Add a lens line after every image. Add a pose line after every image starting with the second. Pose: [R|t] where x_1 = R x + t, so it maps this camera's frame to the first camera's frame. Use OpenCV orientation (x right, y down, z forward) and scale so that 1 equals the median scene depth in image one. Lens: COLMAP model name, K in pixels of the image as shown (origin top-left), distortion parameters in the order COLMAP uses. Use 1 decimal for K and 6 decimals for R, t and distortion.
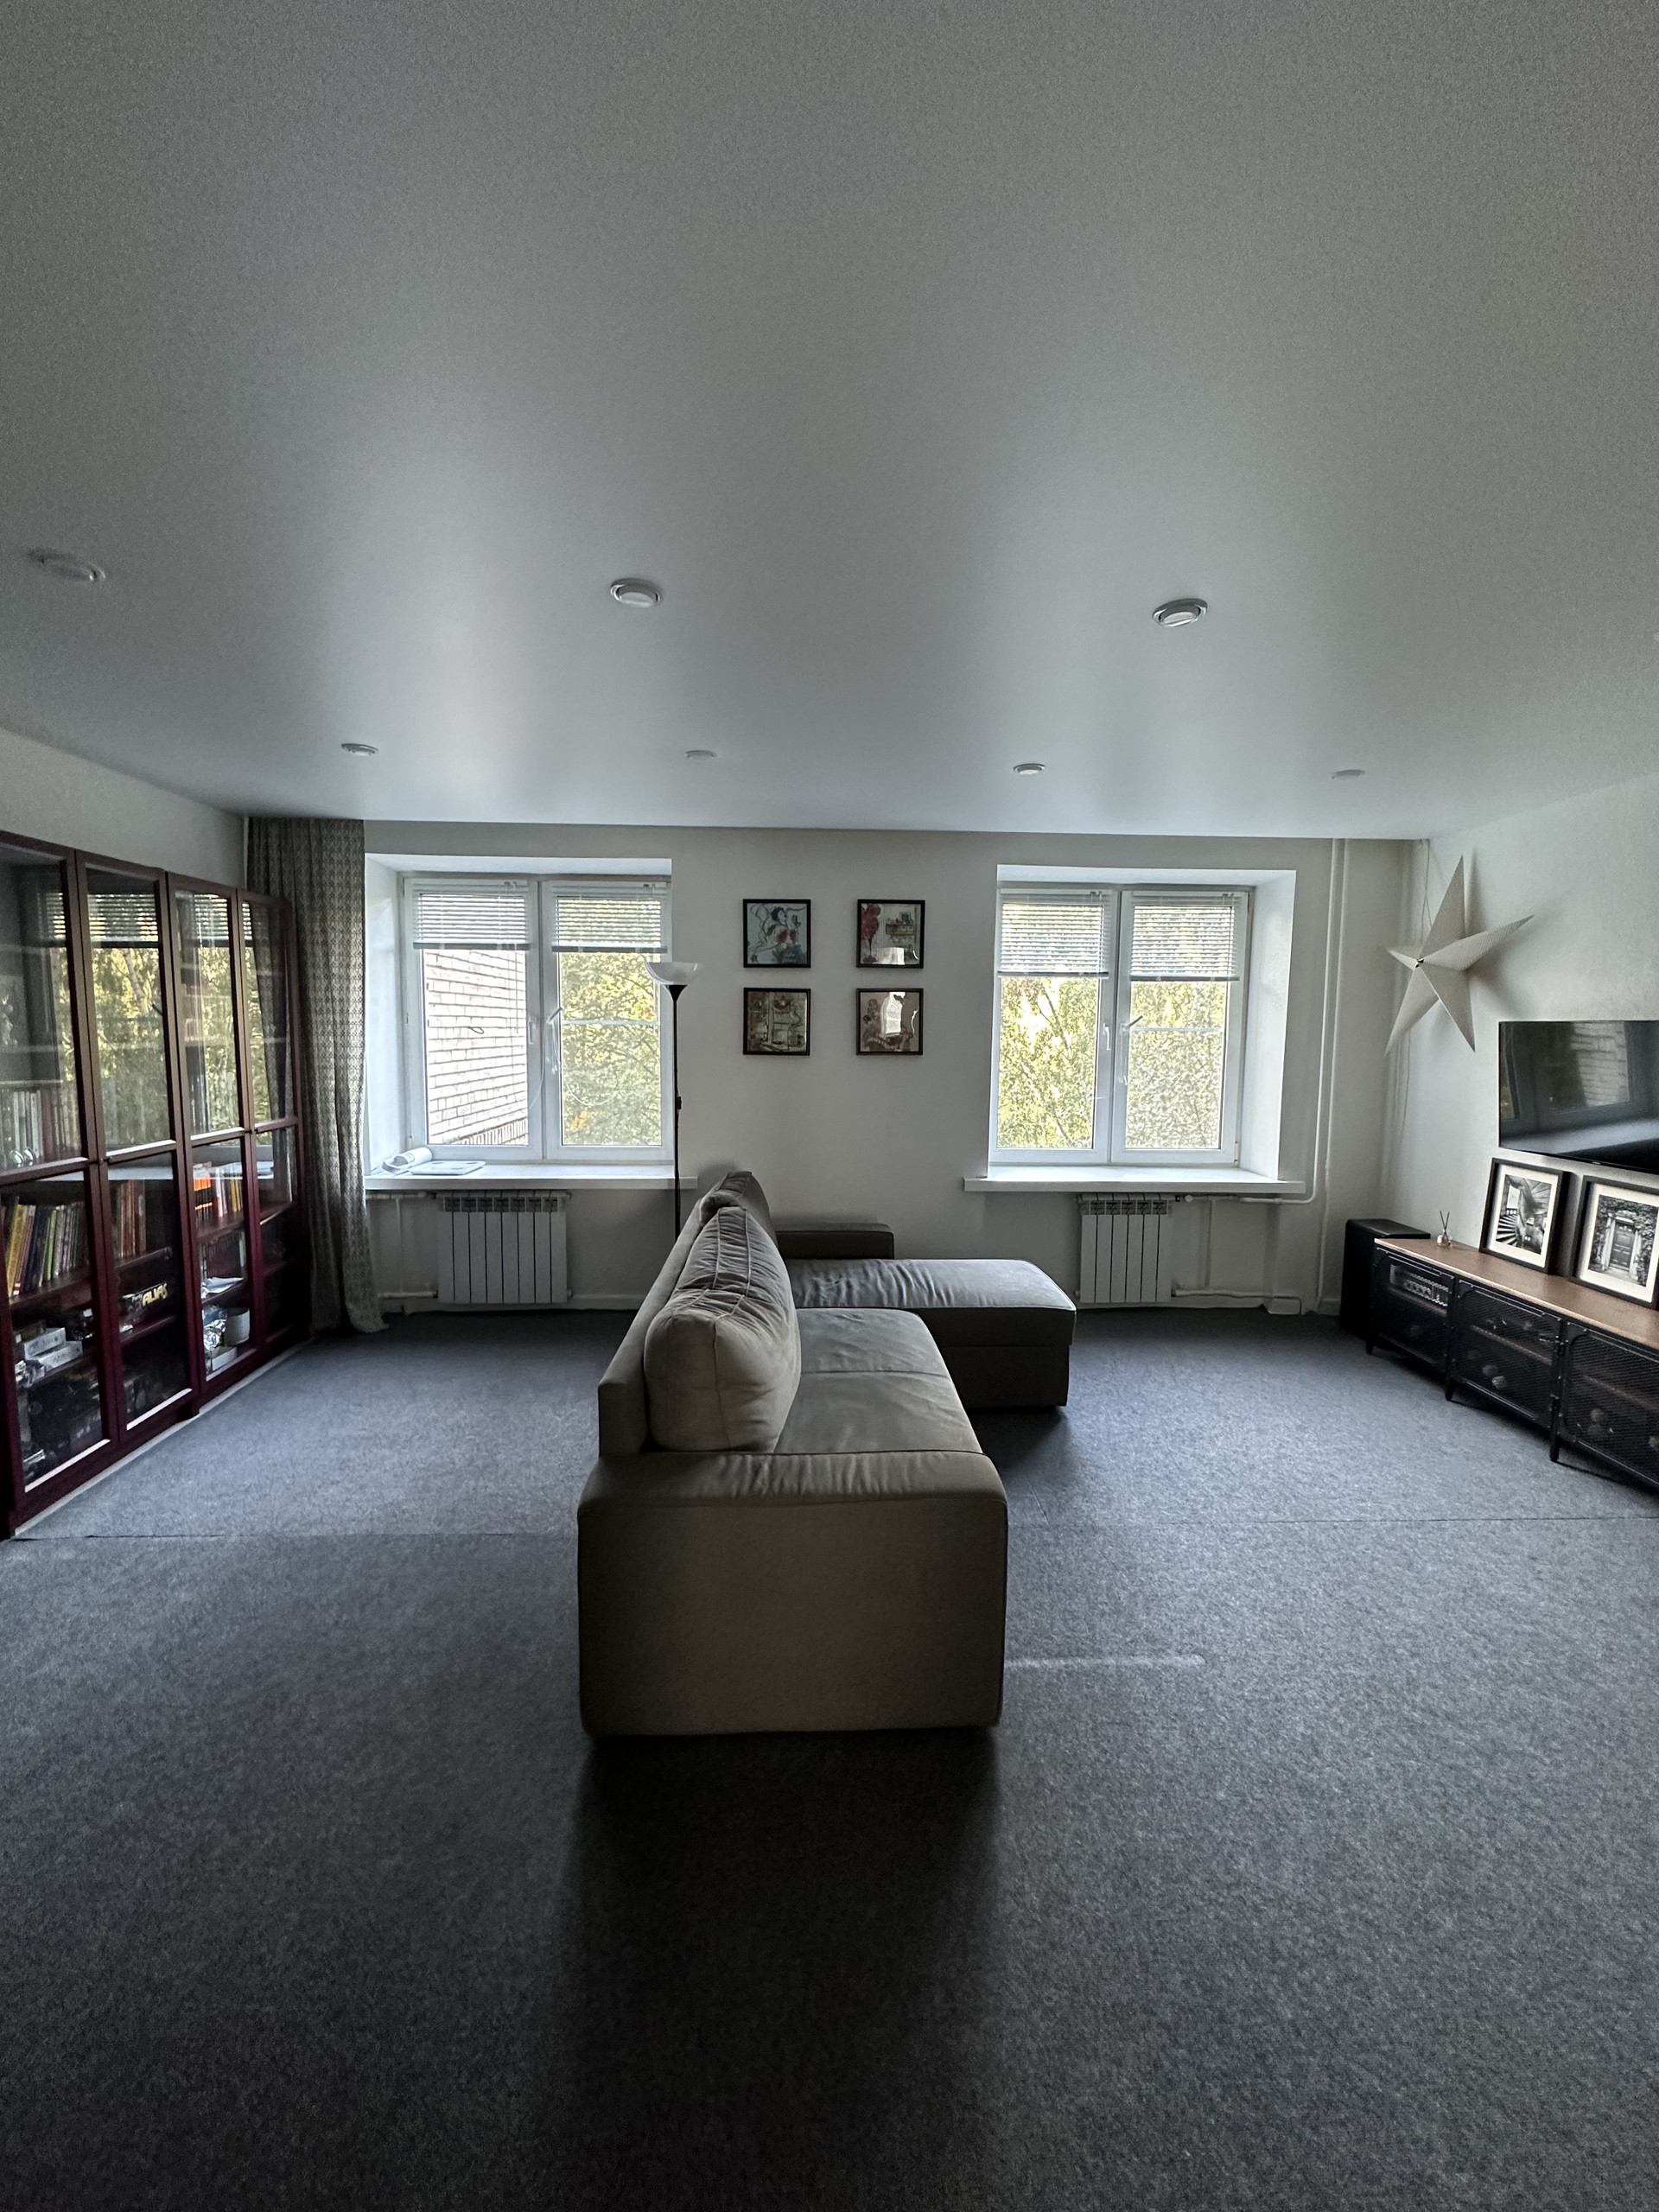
lens RADIAL K [[880.8, 0, 829.5], [0, 880.8, 1106.0], [0, 0, 1]] dist [-0.003440, 0.001558]
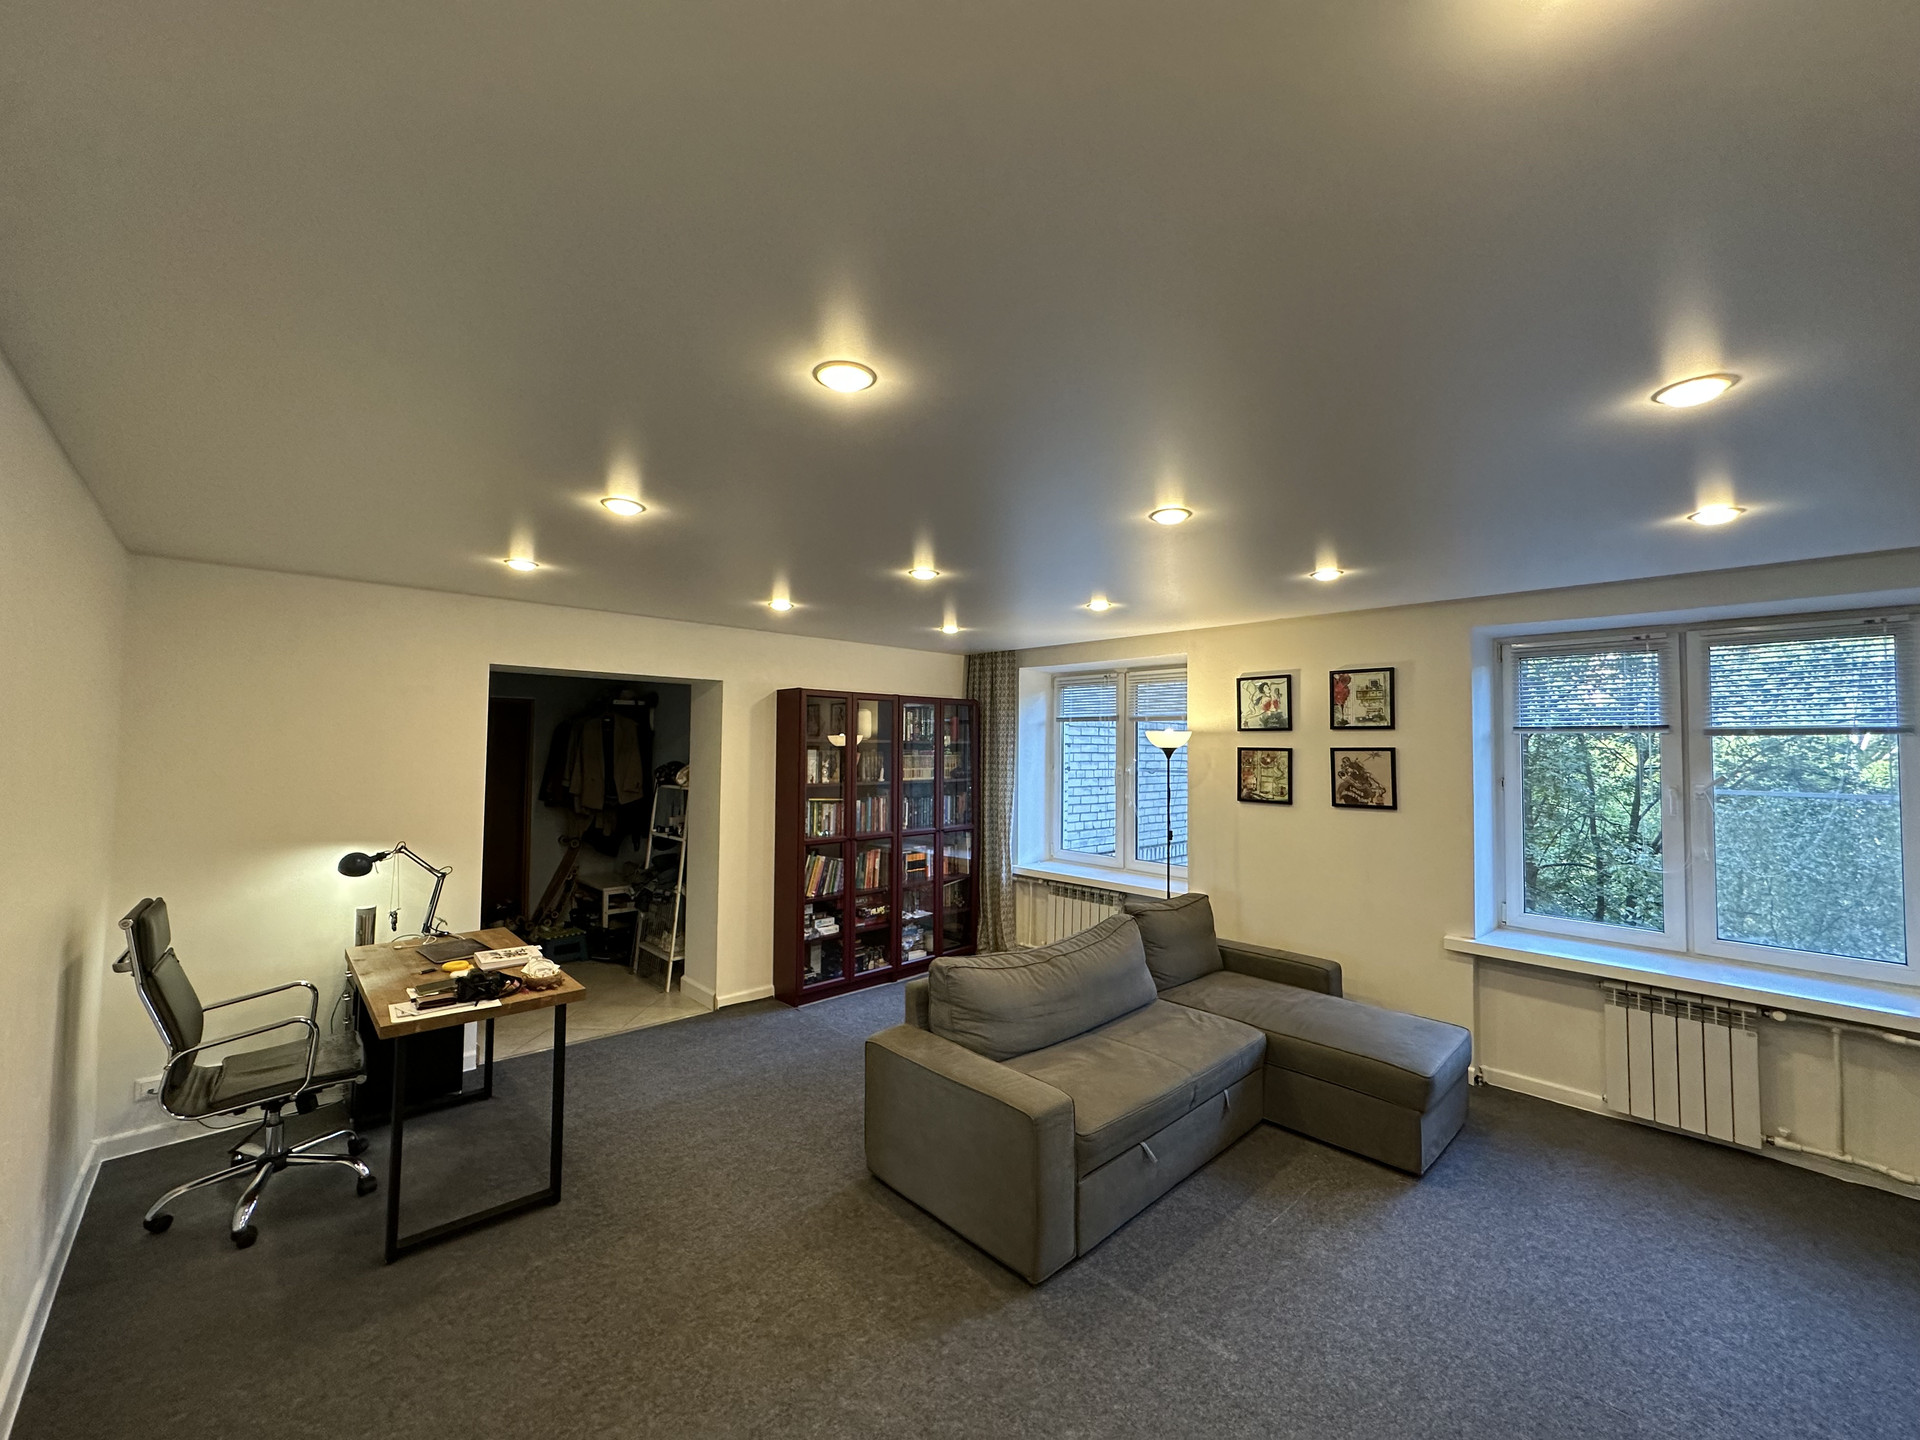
lens RADIAL K [[764.5, 0, 959.1], [0, 764.5, 717.9], [0, 0, 1]] dist [-0.003440, 0.001558]
pose [[0.651861, -0.030985, -0.757705, 0.472907], [-0.071201, 0.992250, -0.101832, -0.037010], [0.754988, 0.120330, 0.644604, -0.007113]]
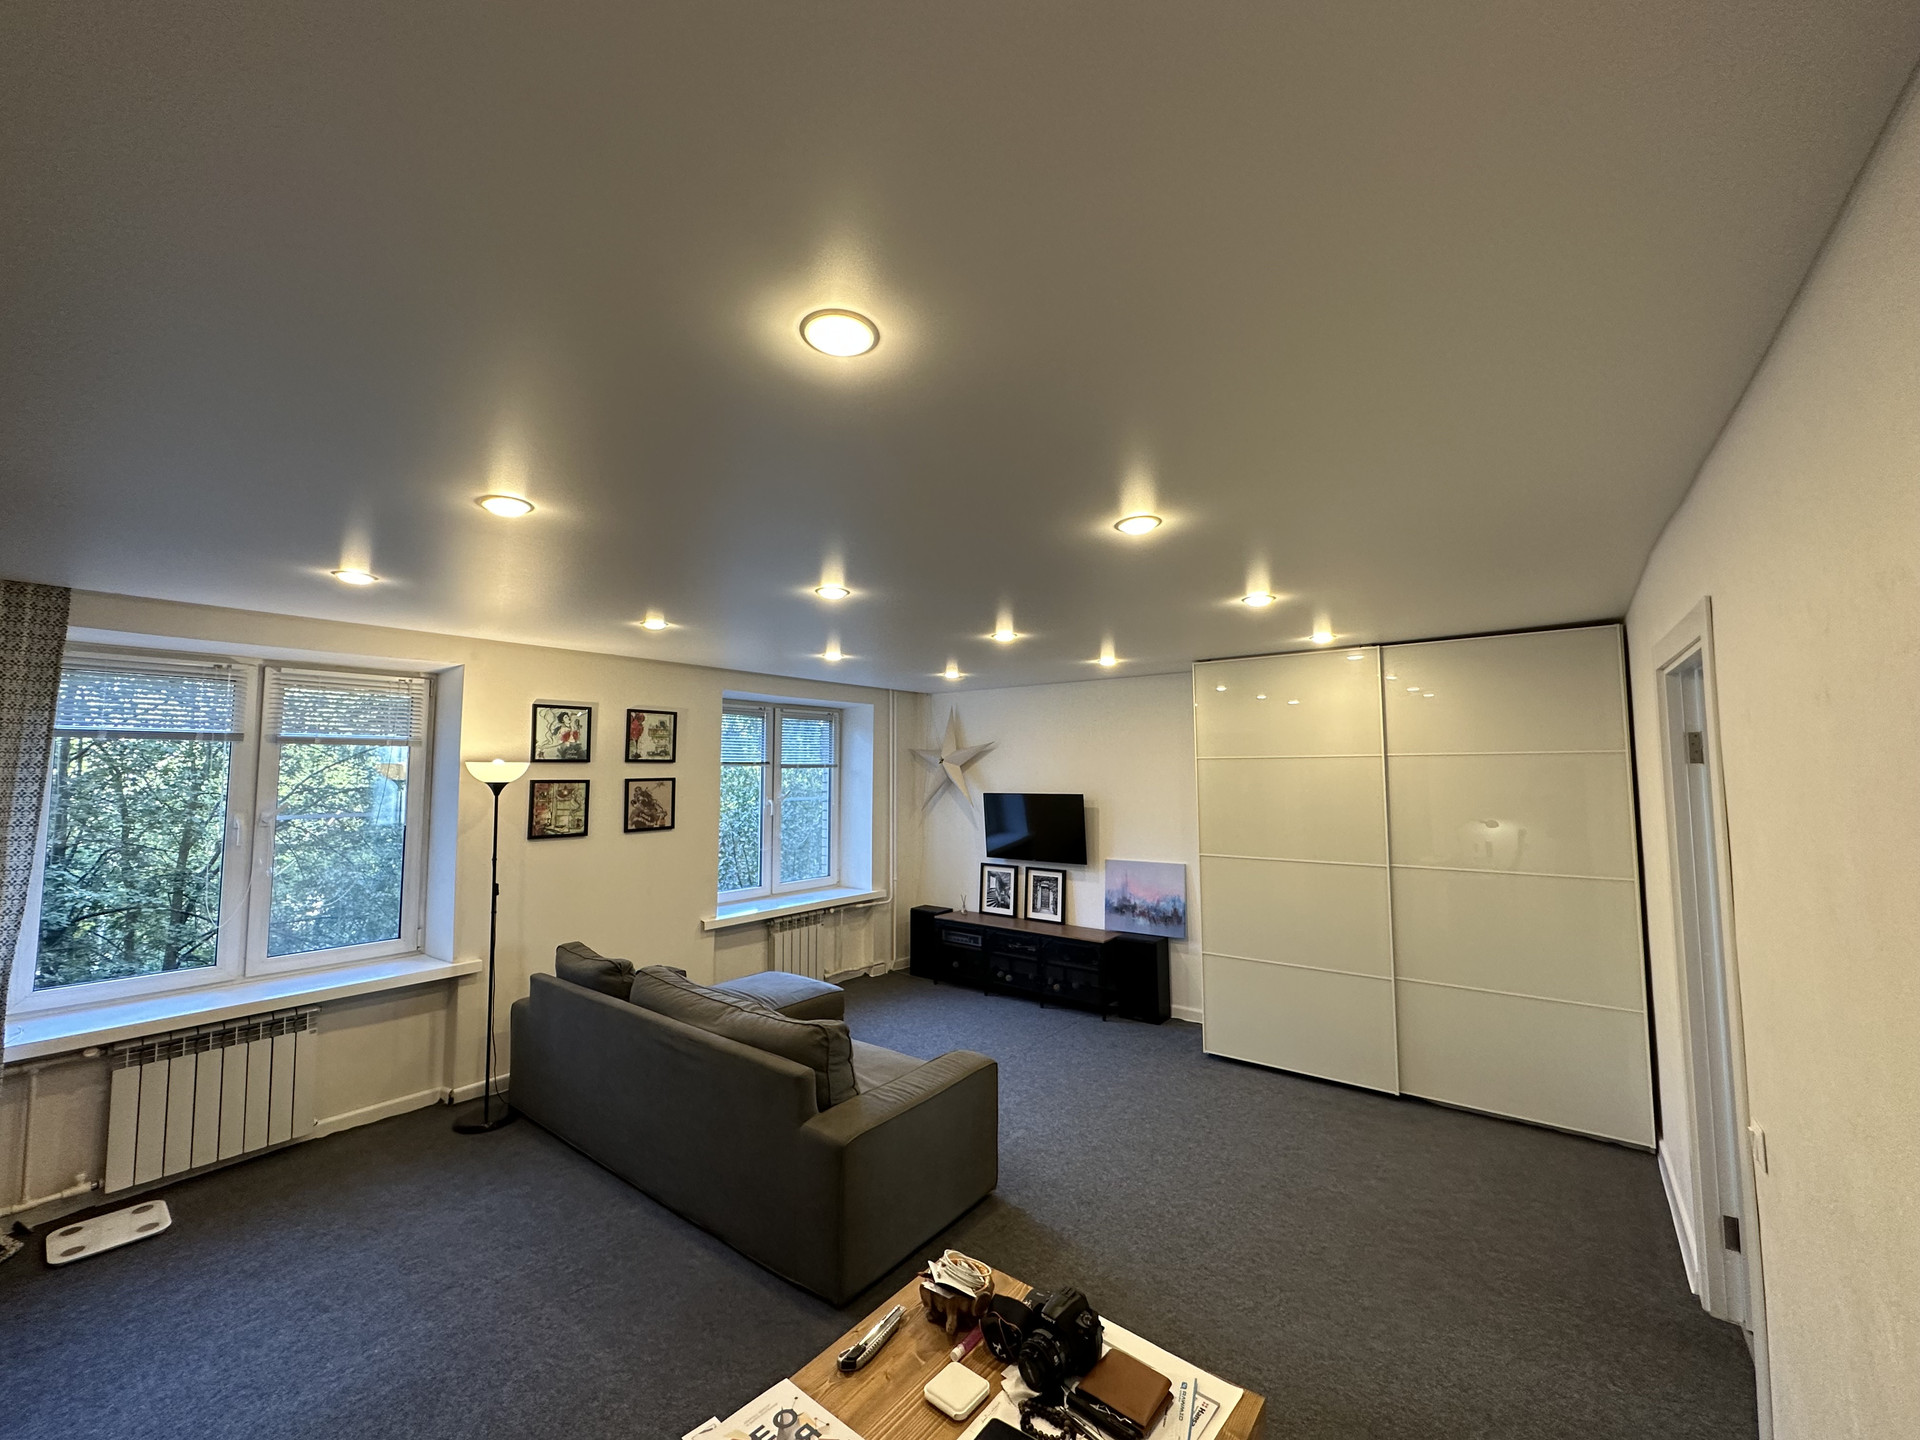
lens RADIAL K [[764.5, 0, 959.1], [0, 764.5, 717.9], [0, 0, 1]] dist [-0.003440, 0.001558]
pose [[0.639570, 0.042062, 0.767581, -0.507729], [0.082231, 0.989030, -0.122714, -0.047394], [-0.764322, 0.141603, 0.629095, -0.055553]]
